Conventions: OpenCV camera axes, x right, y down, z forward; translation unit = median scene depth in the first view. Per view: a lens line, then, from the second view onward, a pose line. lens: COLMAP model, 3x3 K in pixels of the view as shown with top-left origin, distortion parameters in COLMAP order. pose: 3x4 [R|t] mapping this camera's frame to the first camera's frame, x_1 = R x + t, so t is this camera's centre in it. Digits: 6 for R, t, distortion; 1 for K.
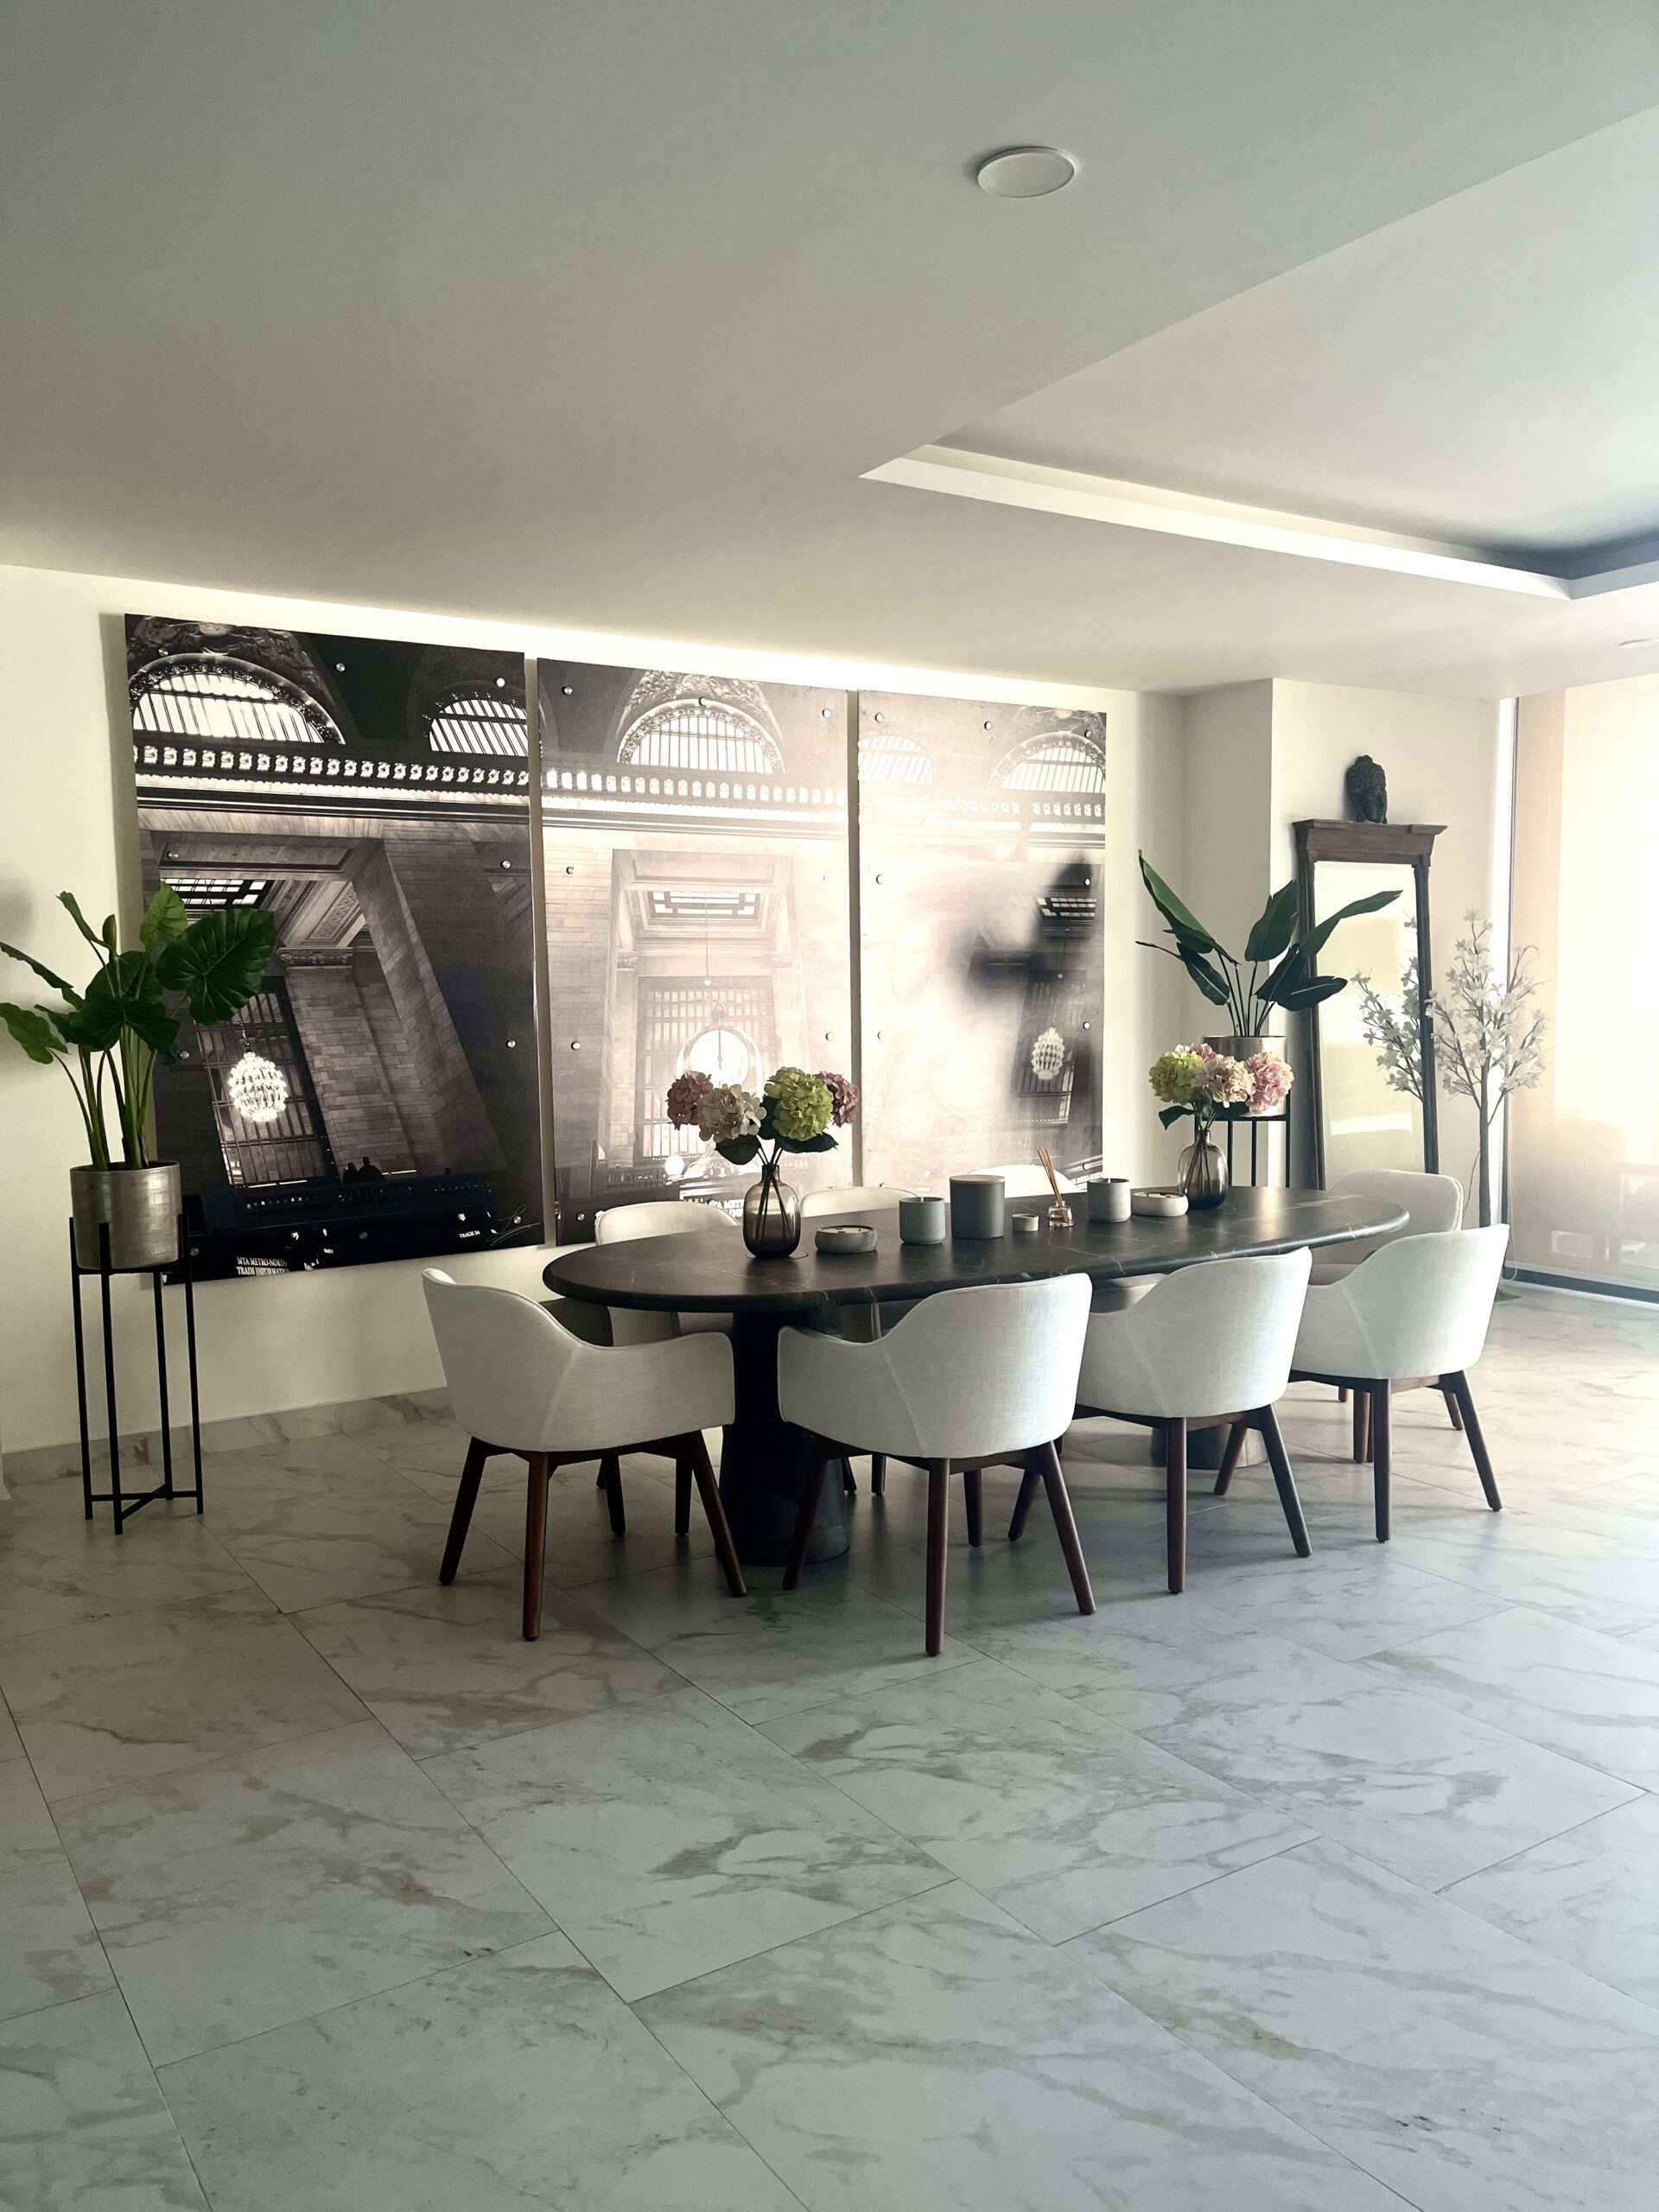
lens RADIAL K [[1680.8, 0, 831.0], [0, 1680.8, 1110.1], [0, 0, 1]] dist [0.054356, -0.053353]
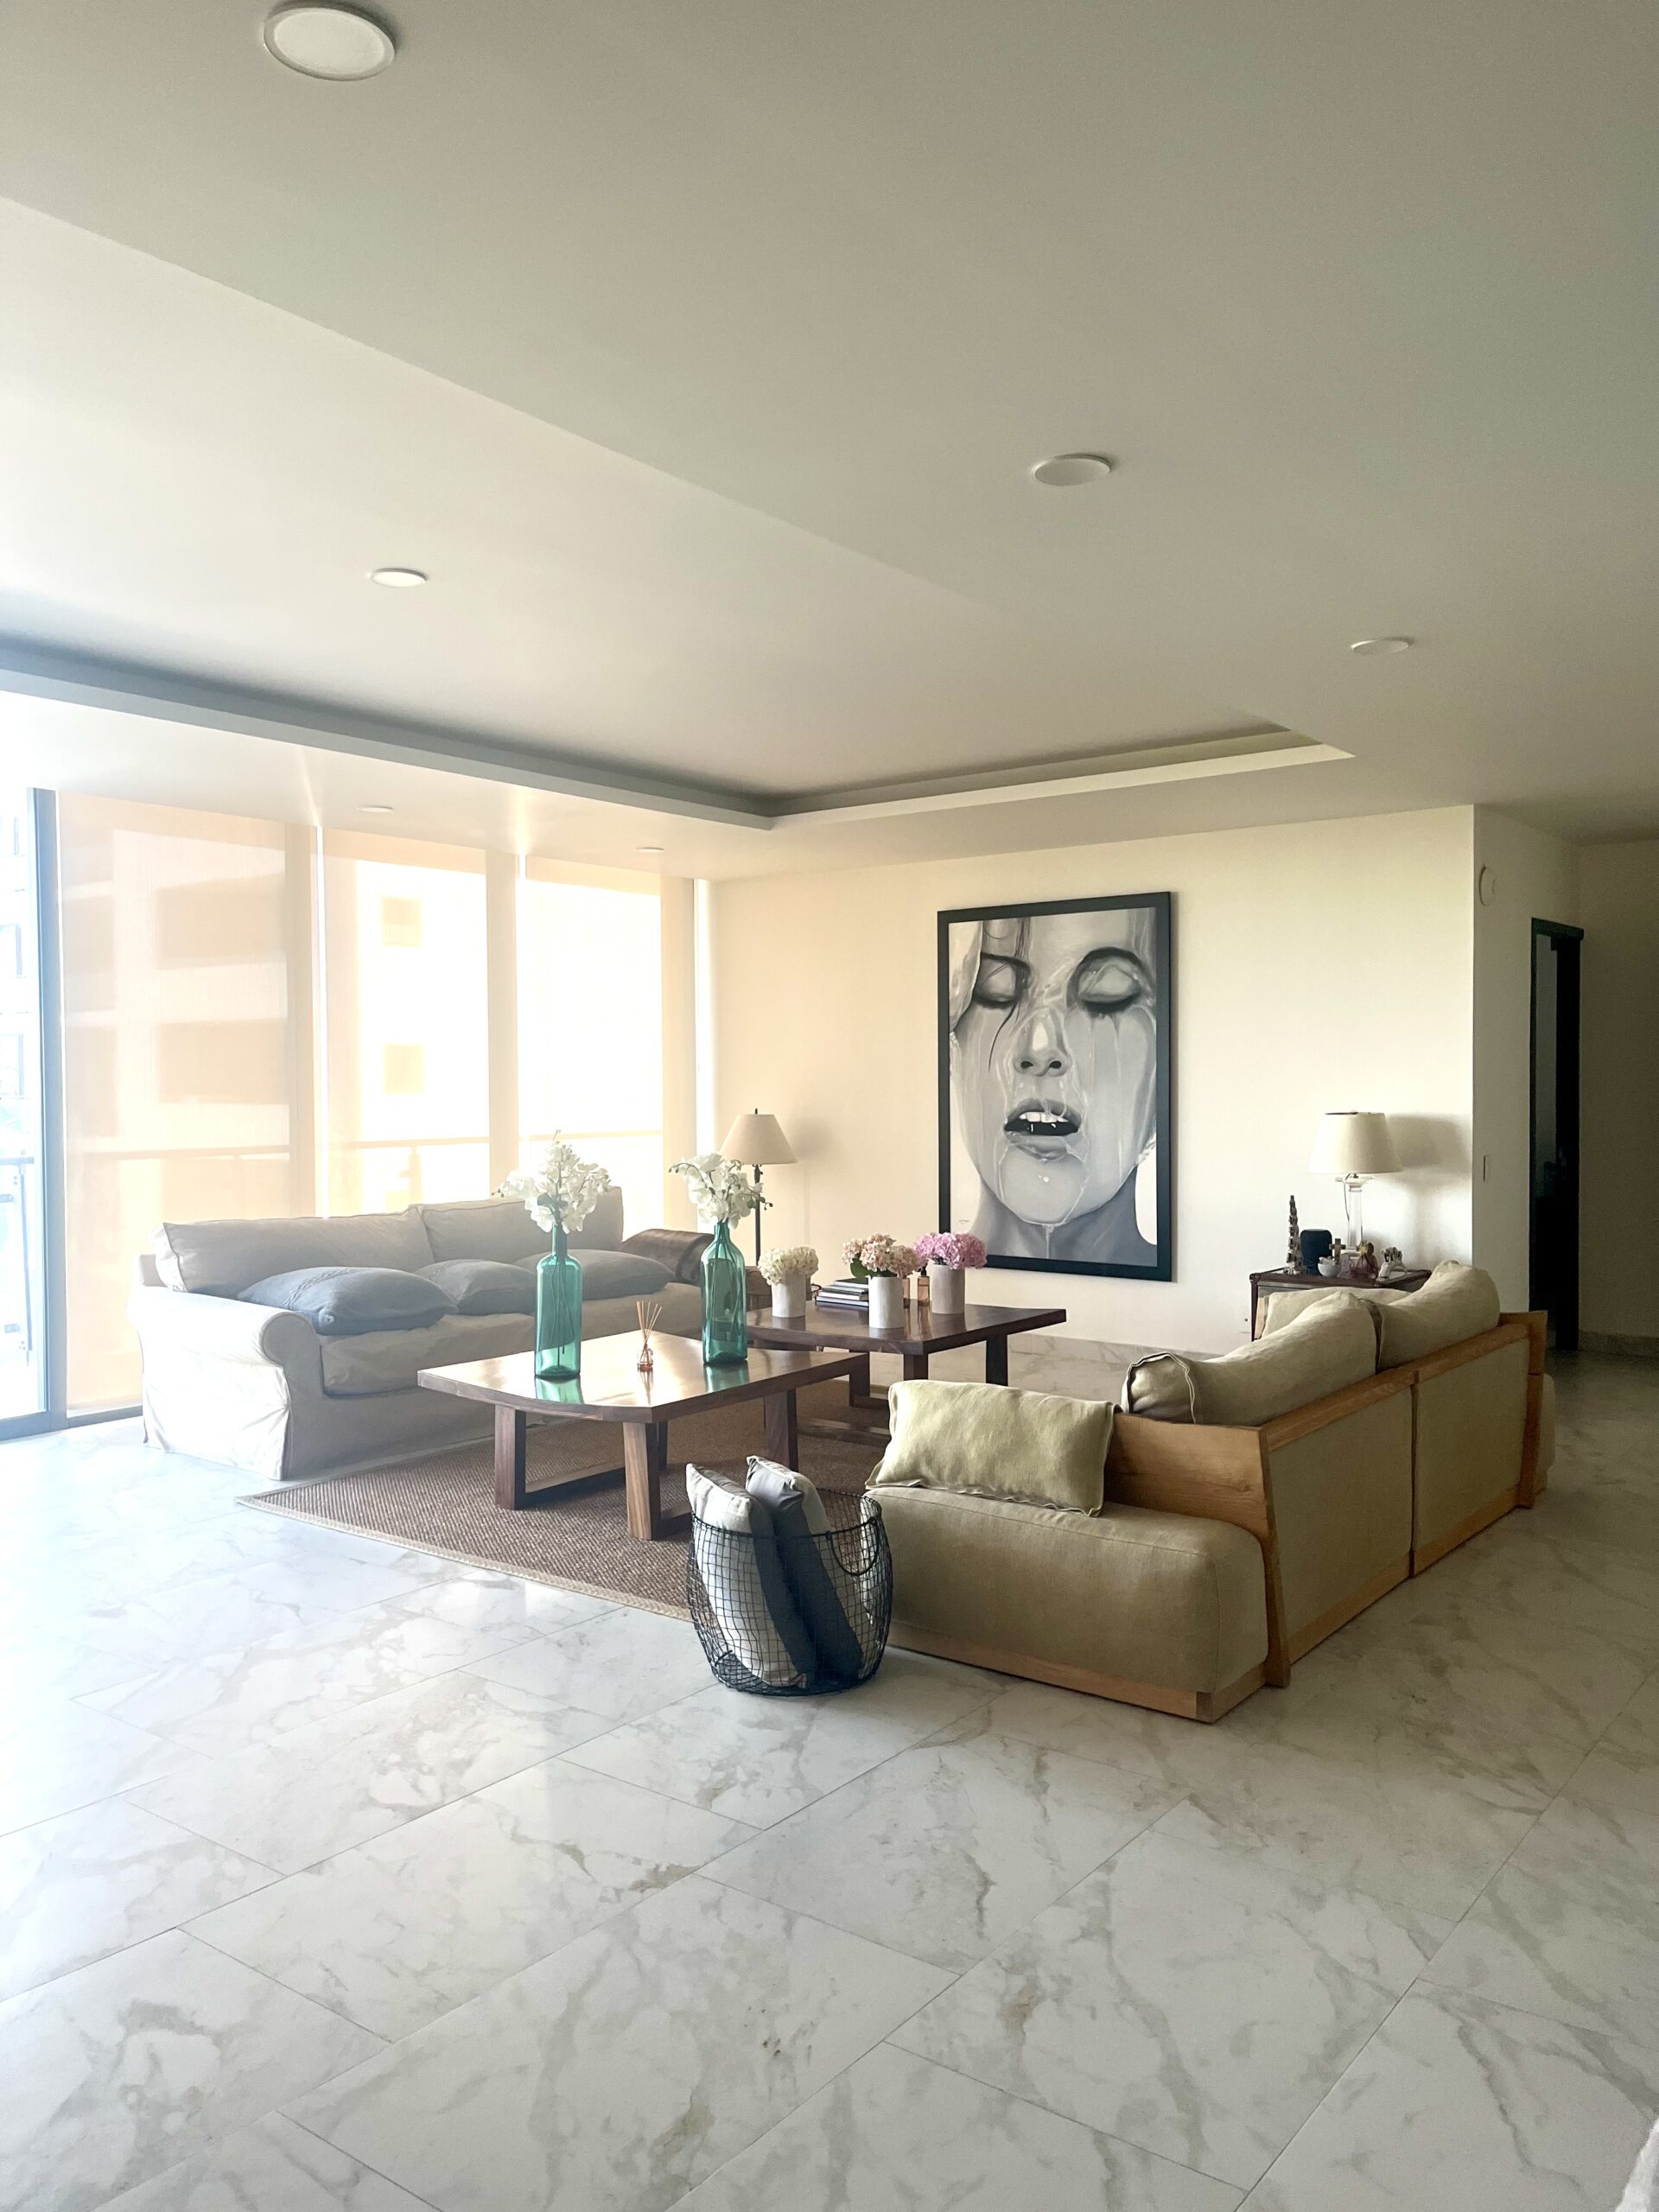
lens RADIAL K [[1680.8, 0, 791.4], [0, 1680.8, 1120.9], [0, 0, 1]] dist [0.054356, -0.053353]
pose [[-0.330744, -0.007788, 0.943688, -0.337529], [0.082351, 0.995913, 0.037081, -0.043738], [-0.940121, 0.089978, -0.328751, 0.561768]]
